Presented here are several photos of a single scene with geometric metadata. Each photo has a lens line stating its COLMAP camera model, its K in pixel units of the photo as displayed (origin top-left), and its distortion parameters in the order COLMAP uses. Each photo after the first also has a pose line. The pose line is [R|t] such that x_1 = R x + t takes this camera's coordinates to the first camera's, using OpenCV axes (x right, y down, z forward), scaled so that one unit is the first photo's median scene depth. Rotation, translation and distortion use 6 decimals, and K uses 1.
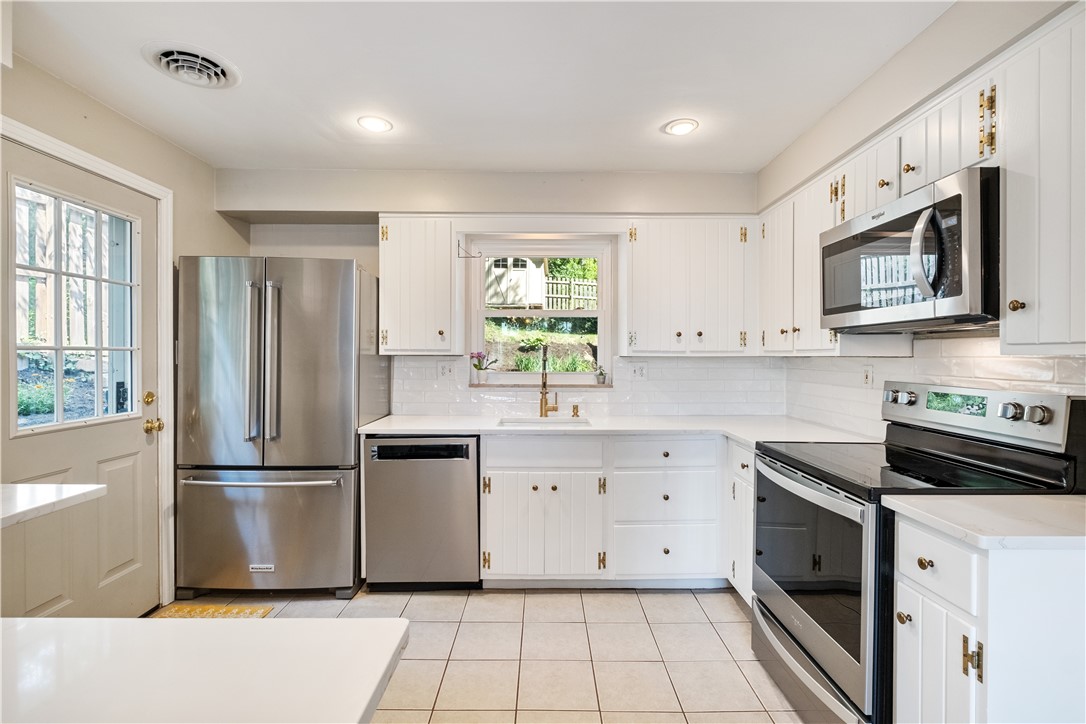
lens RADIAL K [[502.2, 0, 540.2], [0, 502.2, 357.9], [0, 0, 1]] dist [0.013733, -0.008460]
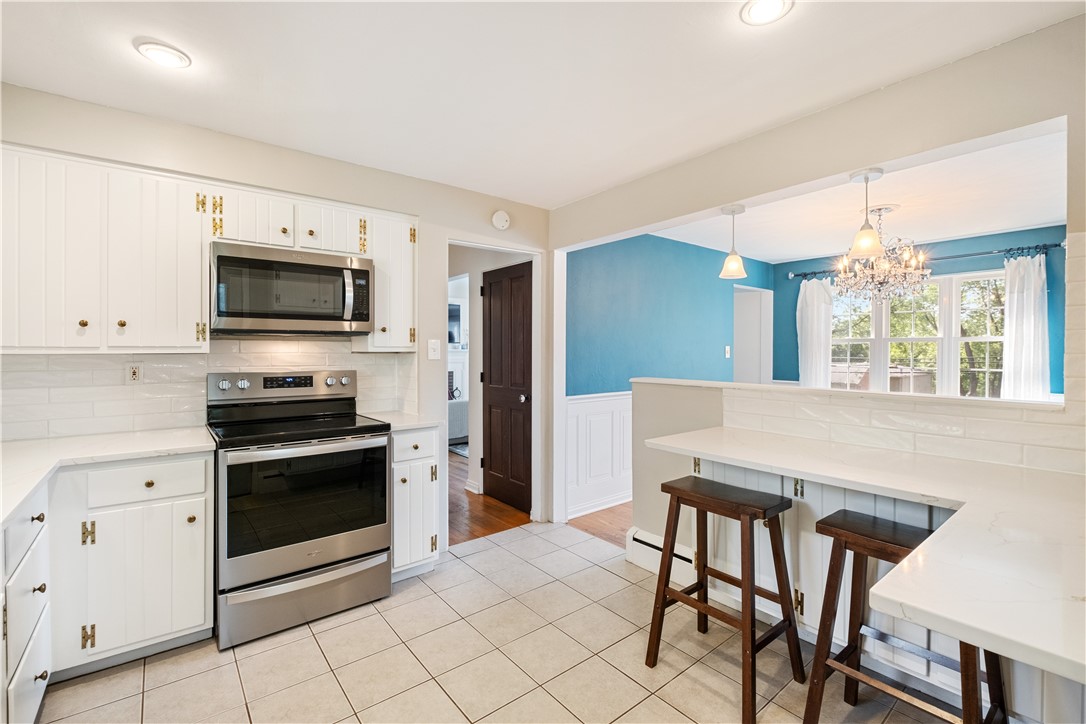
lens RADIAL K [[476.6, 0, 543.5], [0, 476.6, 351.9], [0, 0, 1]] dist [0.000082, -0.007348]
pose [[-0.627626, -0.005764, 0.778494, -0.563379], [0.002679, 0.999951, 0.009563, -0.011369], [-0.778510, 0.008087, -0.627580, 0.876512]]
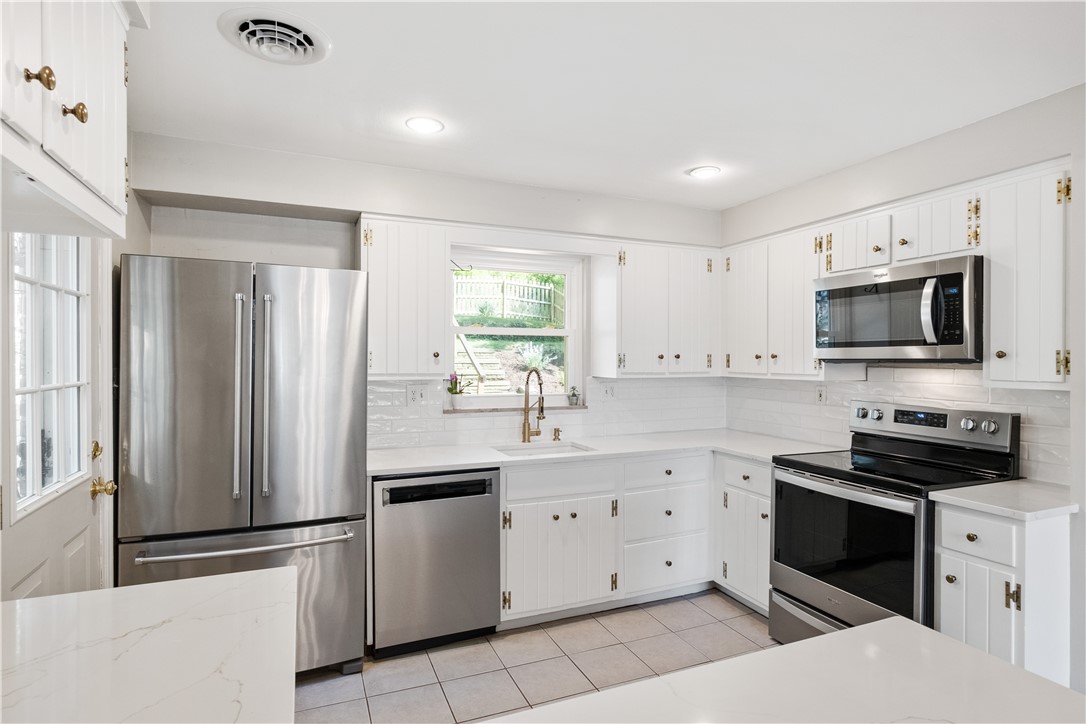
lens RADIAL K [[577.9, 0, 543.0], [0, 577.9, 362.0], [0, 0, 1]] dist [0.006672, 0.000510]
pose [[0.919979, -0.002930, 0.391957, -0.466021], [0.001837, 0.999993, 0.003165, -0.044262], [-0.391964, -0.002192, 0.919978, -0.015030]]
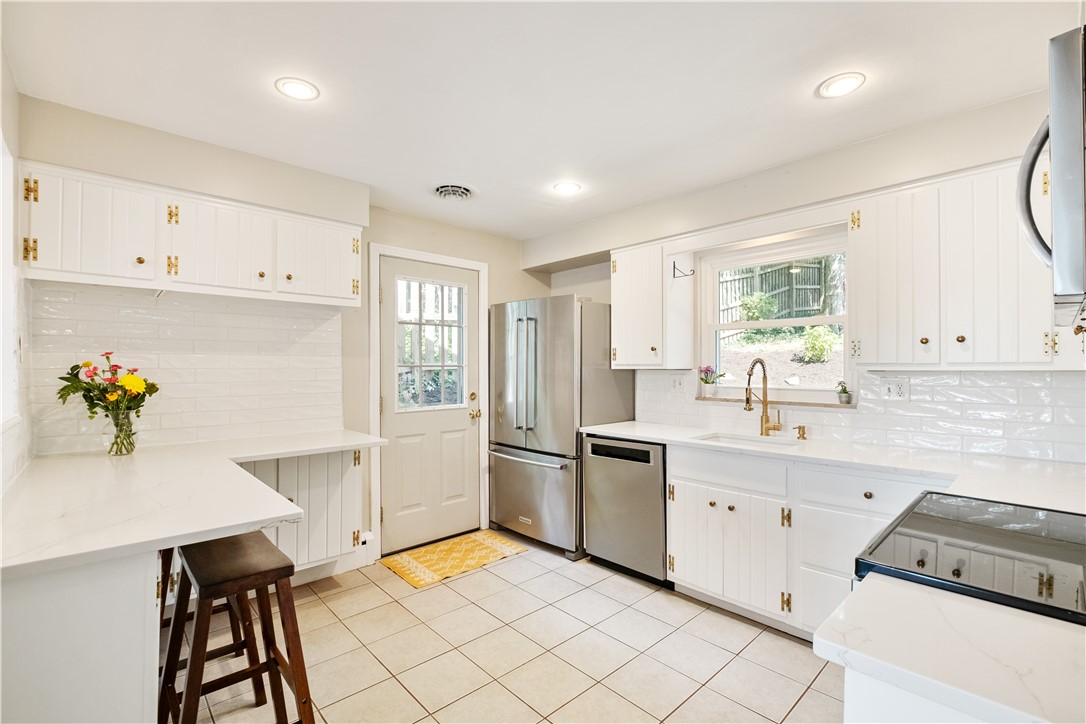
lens RADIAL K [[479.5, 0, 545.8], [0, 479.5, 367.7], [0, 0, 1]] dist [0.001430, -0.007113]
pose [[0.685839, -0.002744, -0.727748, 0.447298], [-0.001761, 0.999984, -0.005430, -0.002668], [0.727751, 0.005006, 0.685823, 0.116035]]
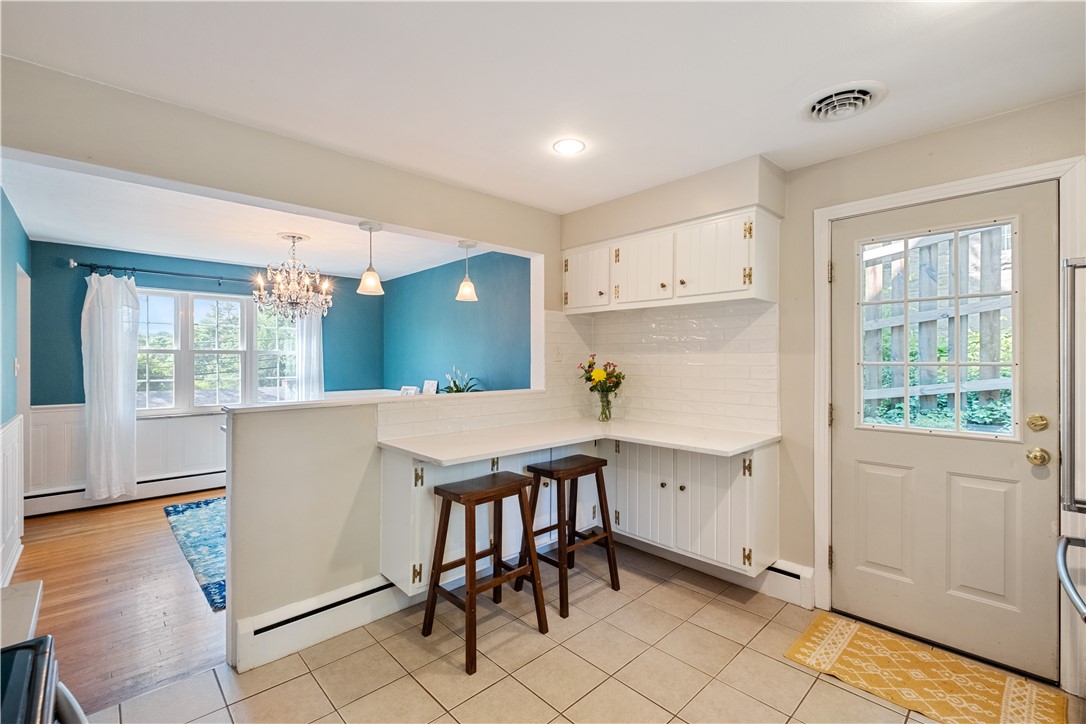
lens RADIAL K [[476.6, 0, 545.0], [0, 476.6, 356.0], [0, 0, 1]] dist [-0.004010, -0.000849]
pose [[-0.720463, -0.004977, -0.693475, 0.332817], [-0.004872, 0.999986, -0.002115, -0.023550], [0.693476, 0.001855, -0.720477, 0.918010]]
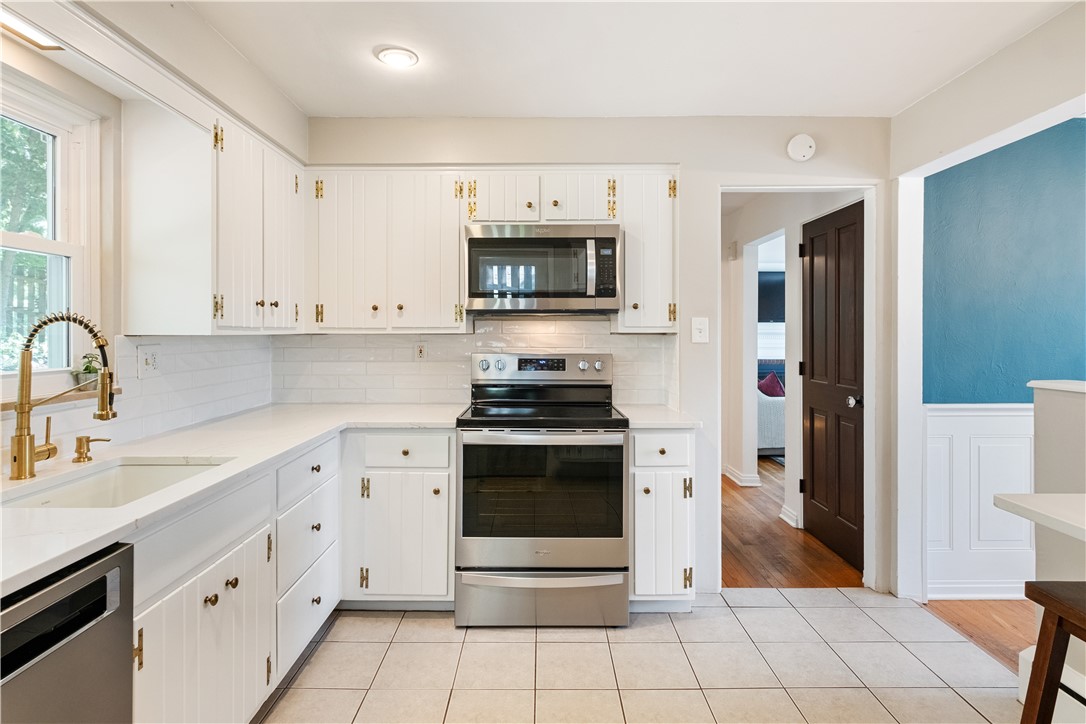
lens RADIAL K [[561.8, 0, 541.0], [0, 561.8, 330.9], [0, 0, 1]] dist [0.000427, -0.001113]
pose [[-0.001244, -0.001214, 0.999998, -0.563651], [0.005013, 0.999987, 0.001221, -0.008164], [-0.999987, 0.005014, -0.001237, 0.668904]]
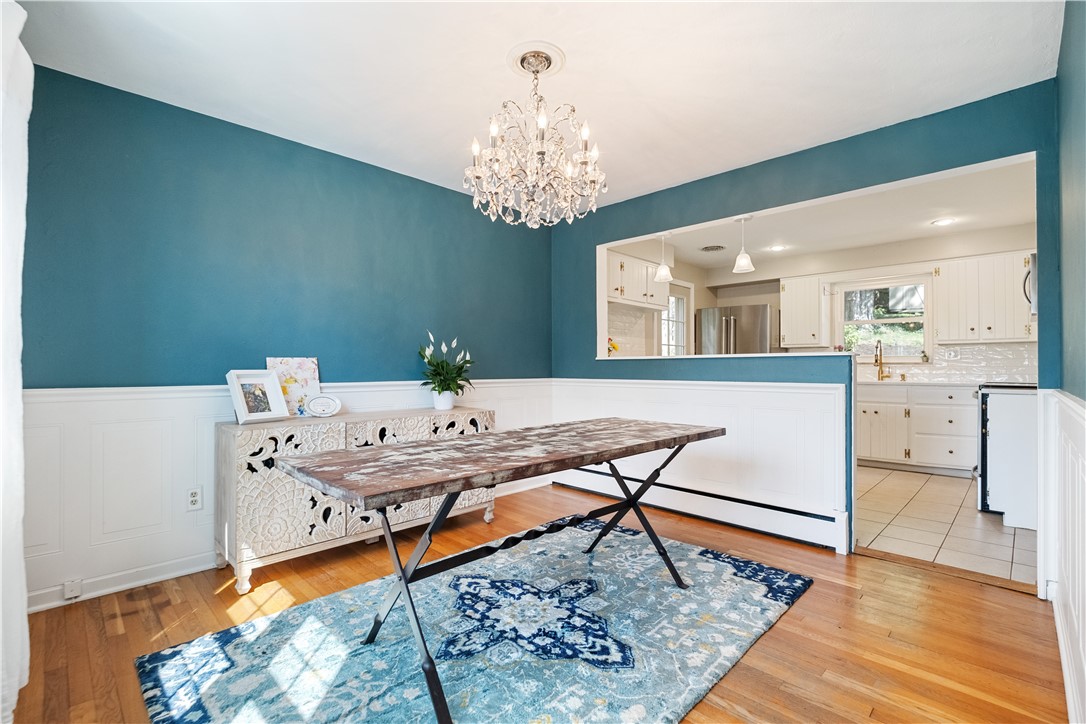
lens RADIAL K [[486.3, 0, 543.0], [0, 486.3, 362.0], [0, 0, 1]] dist [0.000433, -0.007725]
pose [[0.712539, -0.009118, -0.701573, 0.423130], [-0.003041, 0.999866, -0.016083, 0.099211], [0.701626, 0.013593, 0.712416, -1.215618]]
